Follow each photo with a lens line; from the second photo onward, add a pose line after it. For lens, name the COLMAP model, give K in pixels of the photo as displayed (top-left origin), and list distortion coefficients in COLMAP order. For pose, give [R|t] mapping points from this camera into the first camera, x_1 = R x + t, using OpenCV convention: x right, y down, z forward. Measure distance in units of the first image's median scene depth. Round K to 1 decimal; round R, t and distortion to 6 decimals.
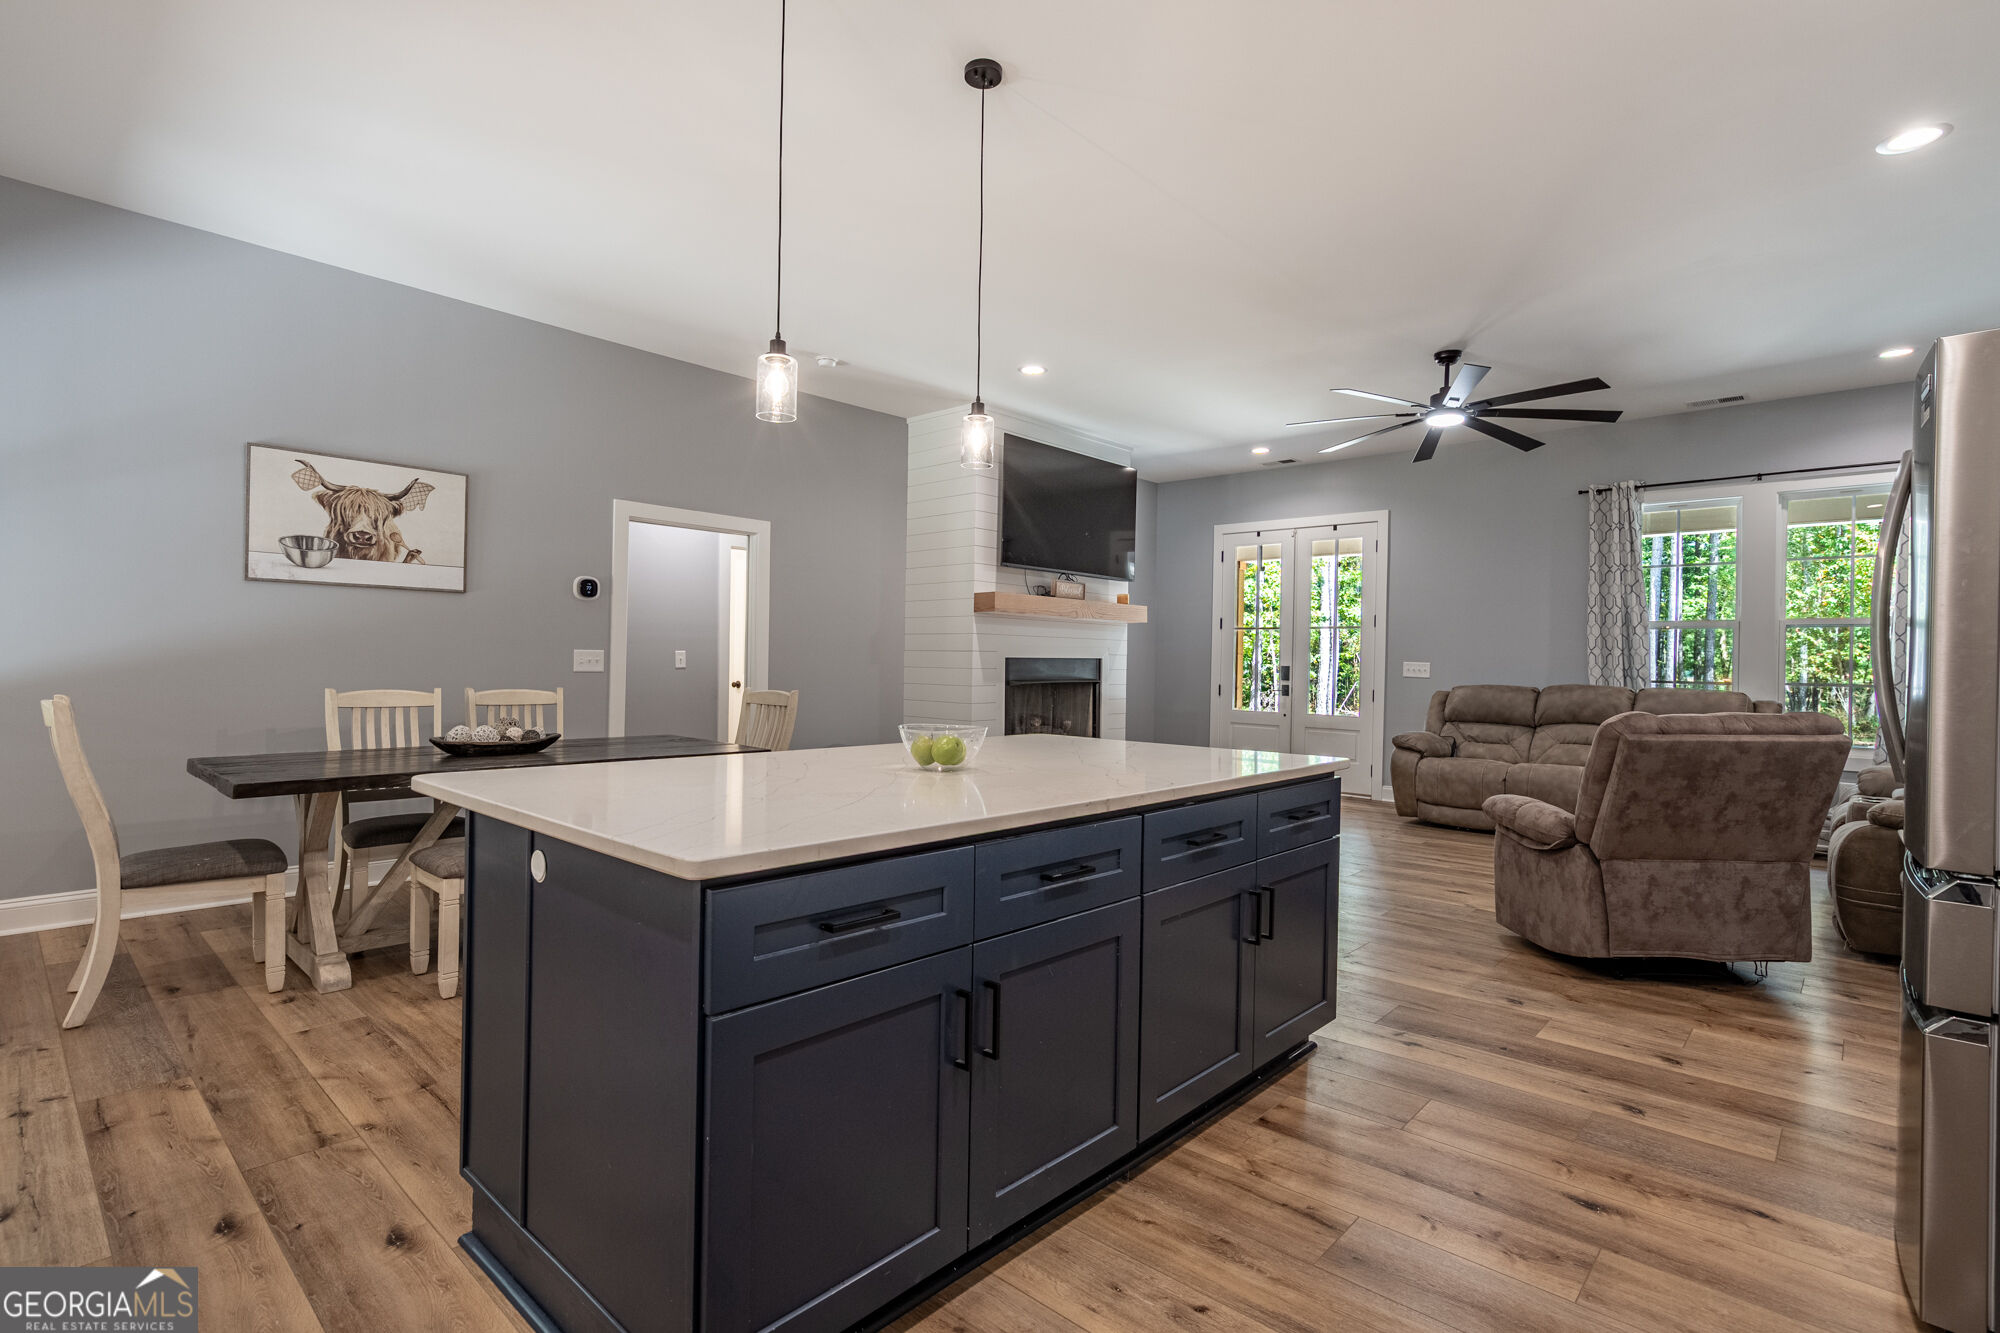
lens RADIAL K [[977.8, 0, 998.0], [0, 977.8, 636.2], [0, 0, 1]] dist [0.000153, 0.000030]
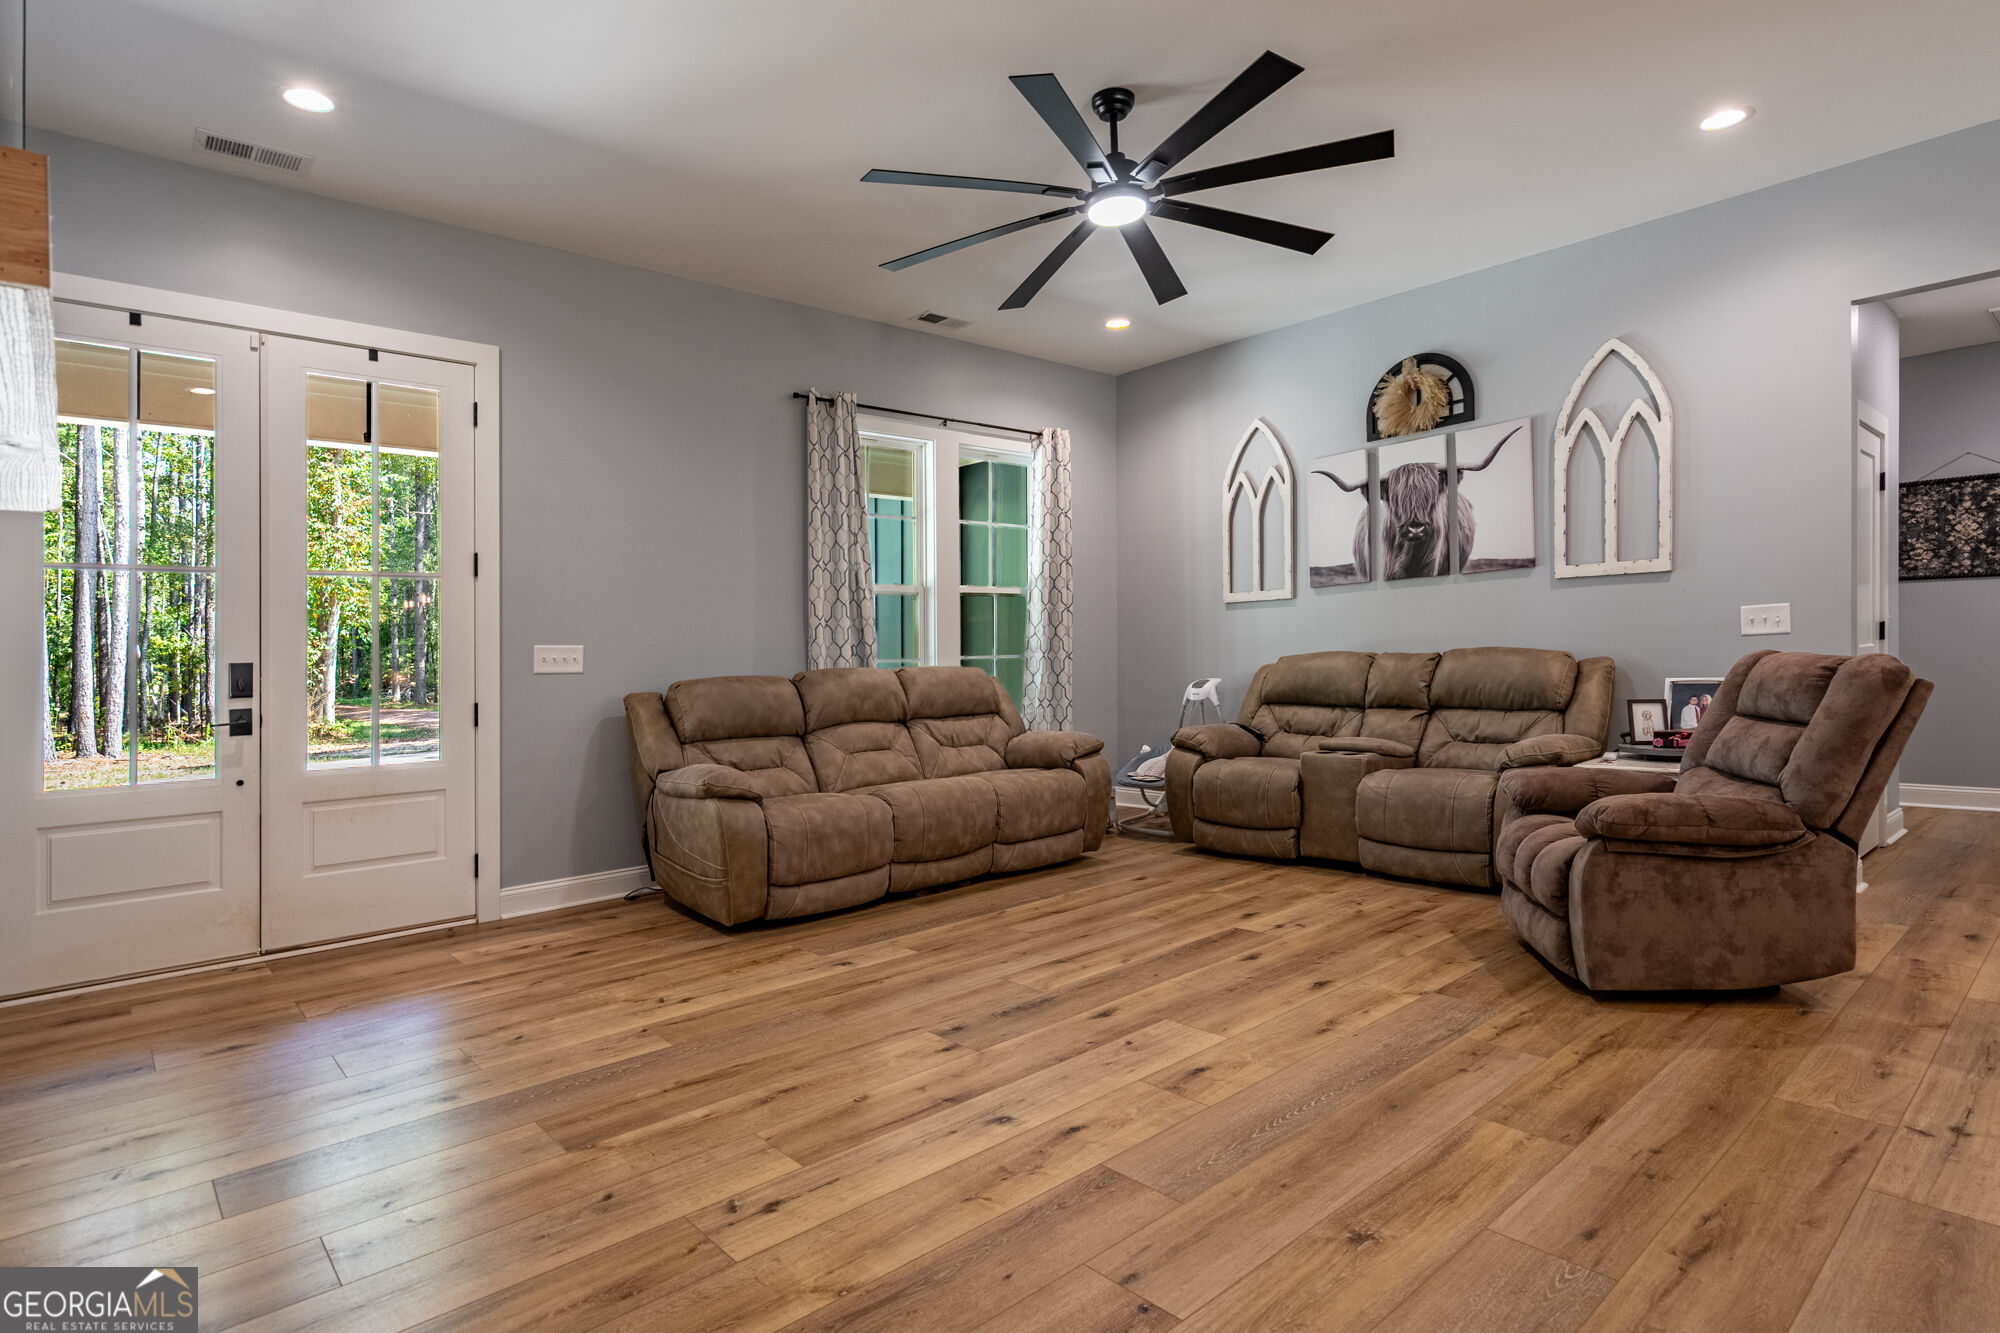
lens RADIAL K [[1045.1, 0, 1000.0], [0, 1045.1, 666.5], [0, 0, 1]] dist [-0.001336, 0.000282]
pose [[0.085430, -0.031383, 0.995850, -0.146513], [0.006322, 0.999501, 0.030956, 0.025647], [-0.996324, 0.003651, 0.085585, 0.815787]]
